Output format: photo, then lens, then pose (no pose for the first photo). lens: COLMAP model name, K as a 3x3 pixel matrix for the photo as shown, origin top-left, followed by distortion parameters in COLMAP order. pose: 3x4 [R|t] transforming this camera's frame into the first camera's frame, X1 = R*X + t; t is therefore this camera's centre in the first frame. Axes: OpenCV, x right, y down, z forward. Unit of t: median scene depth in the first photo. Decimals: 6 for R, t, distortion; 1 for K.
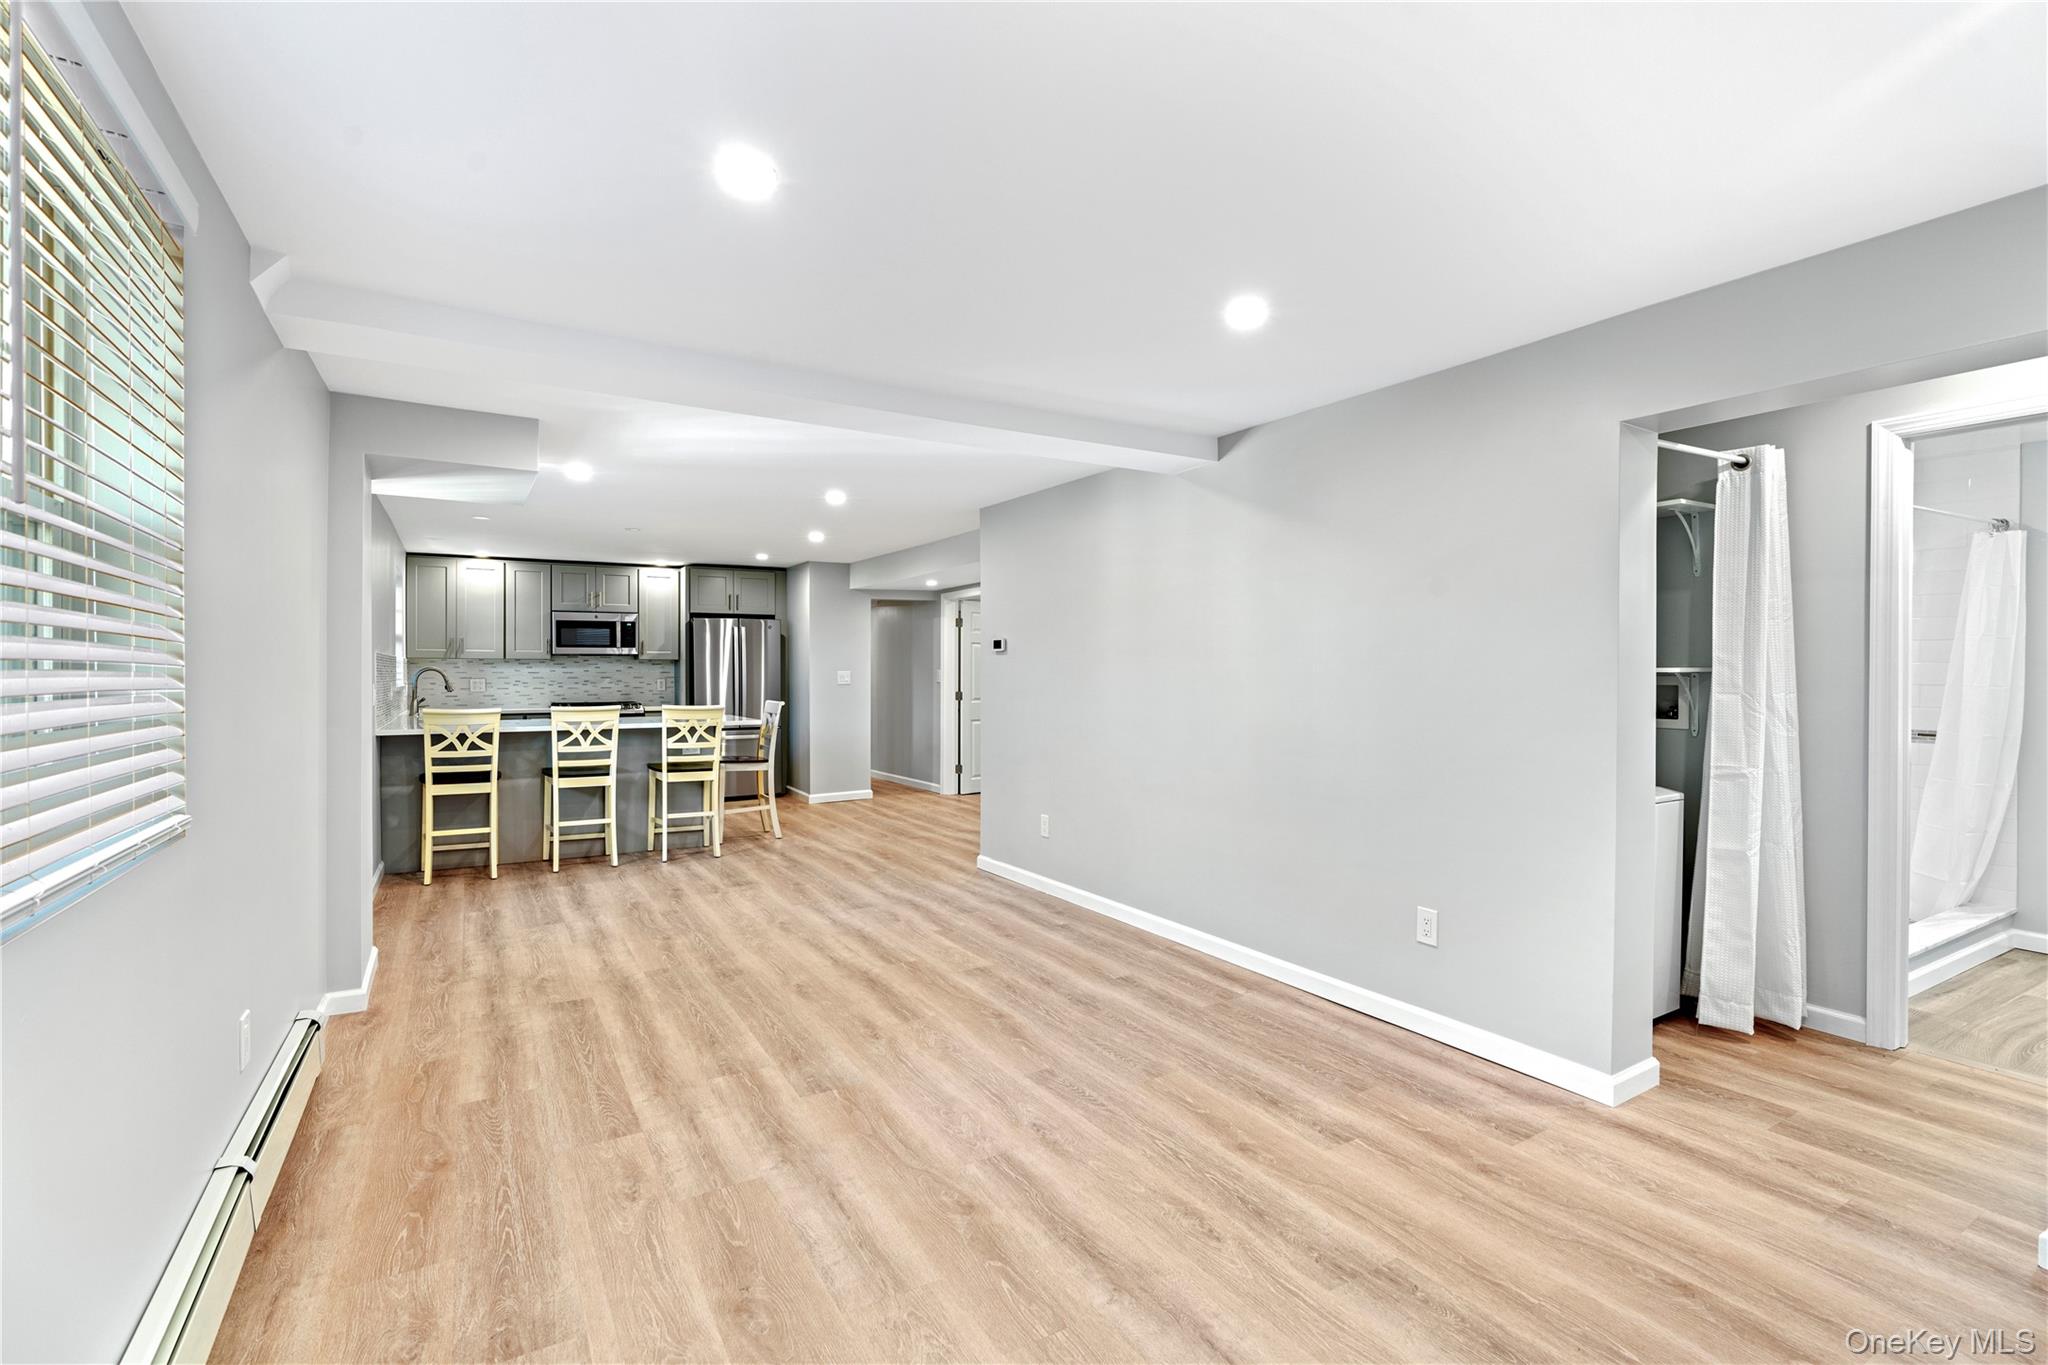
lens RADIAL K [[932.3, 0, 1020.1], [0, 932.3, 678.7], [0, 0, 1]] dist [-0.001154, 0.001041]
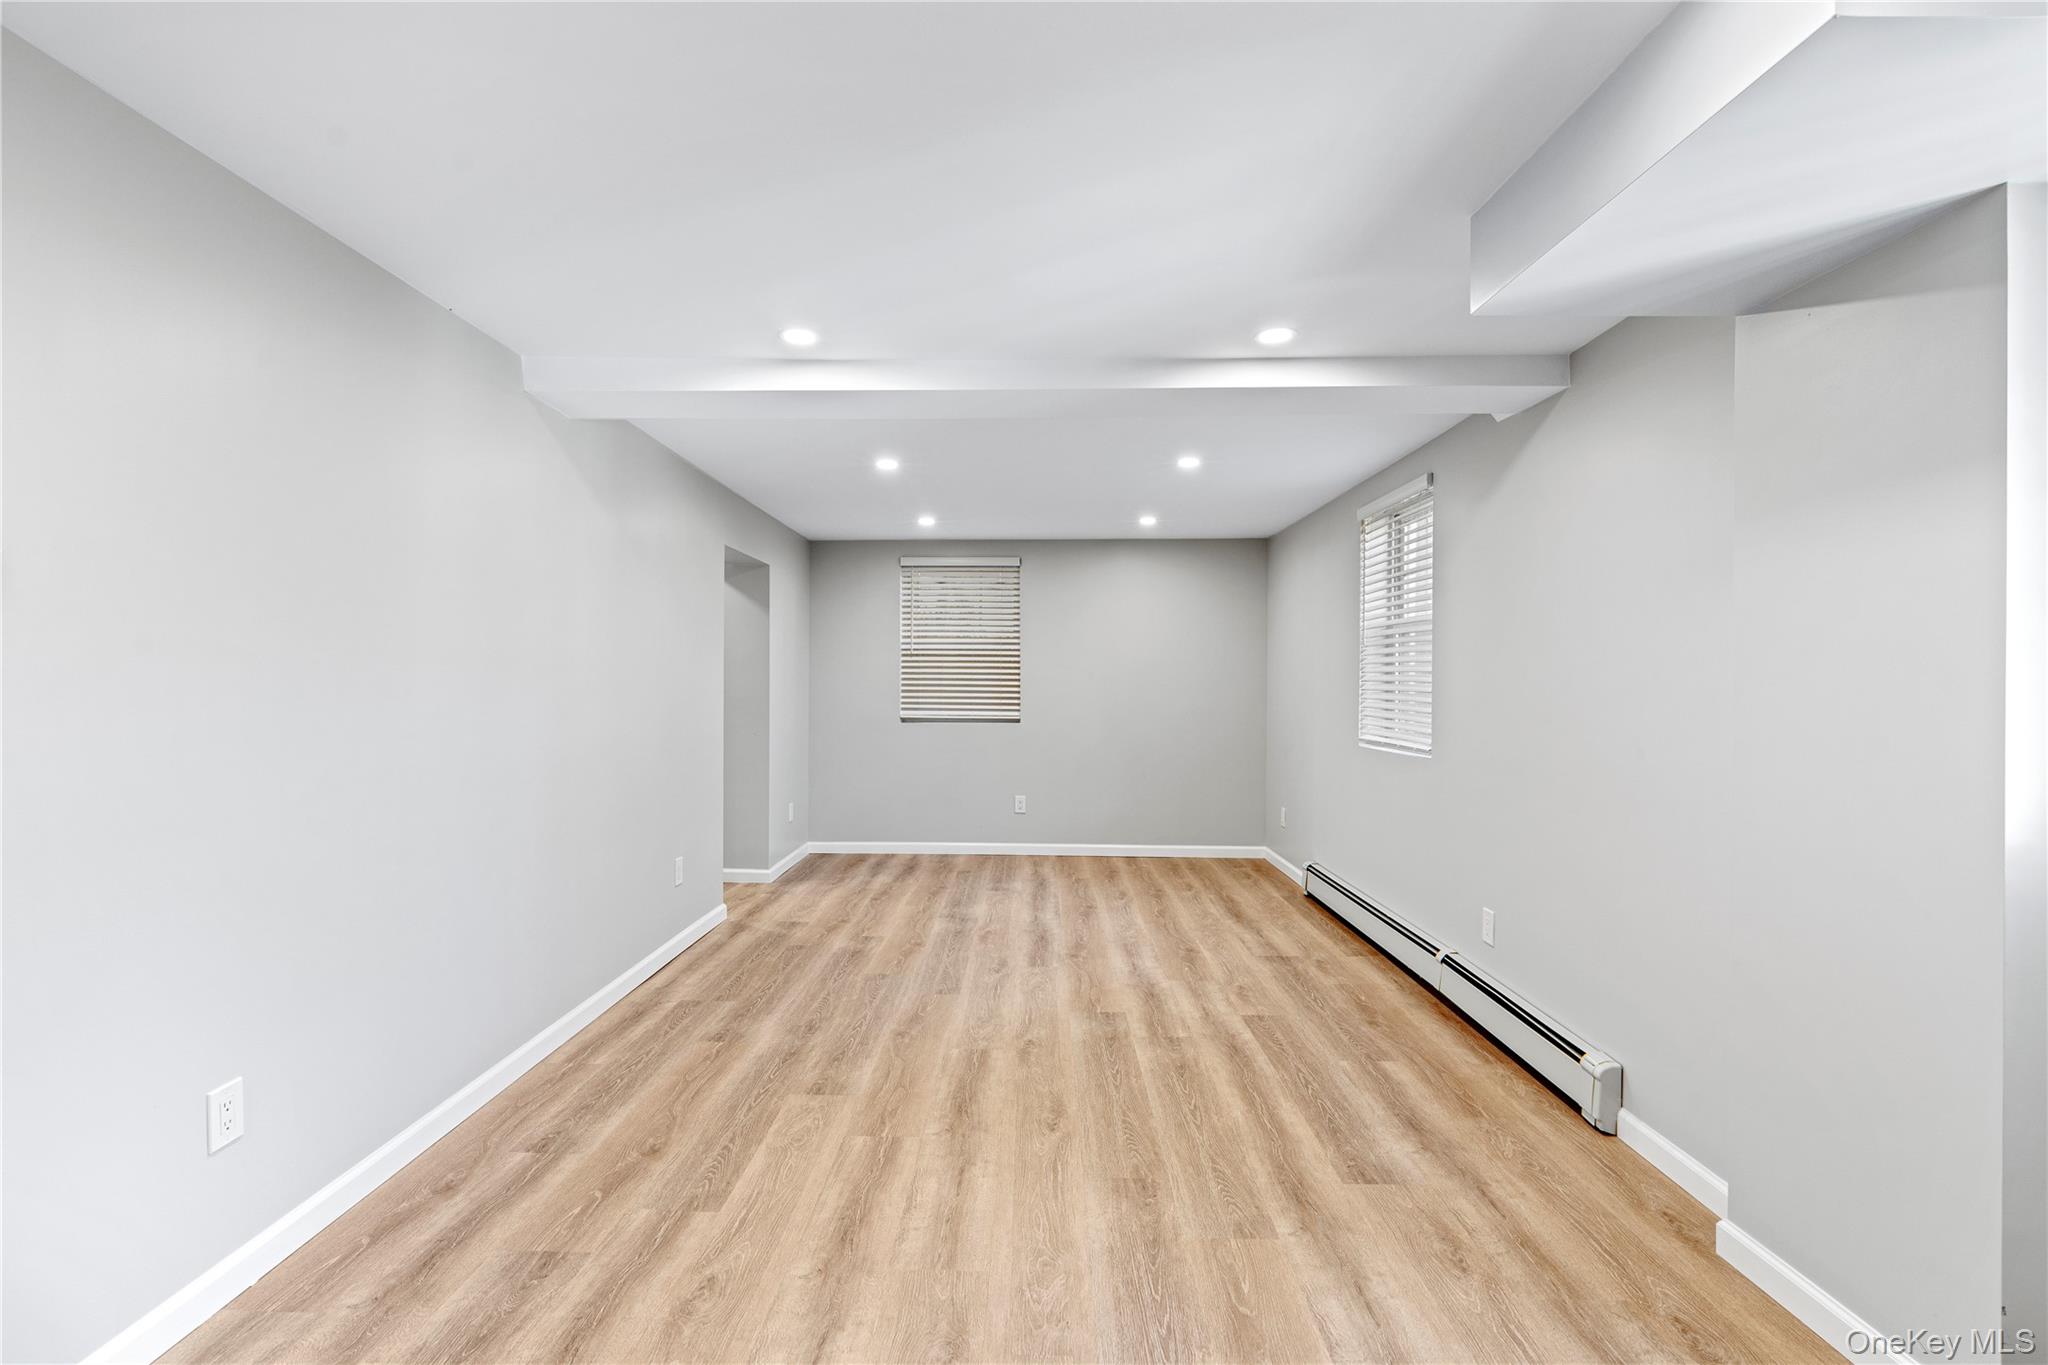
lens RADIAL K [[932.3, 0, 1020.1], [0, 932.3, 678.7], [0, 0, 1]] dist [-0.001154, 0.001041]
pose [[-0.848918, -0.002262, 0.528520, -0.620953], [-0.001146, 0.999996, 0.002438, -0.013021], [-0.528523, 0.001464, -0.848918, 1.699907]]
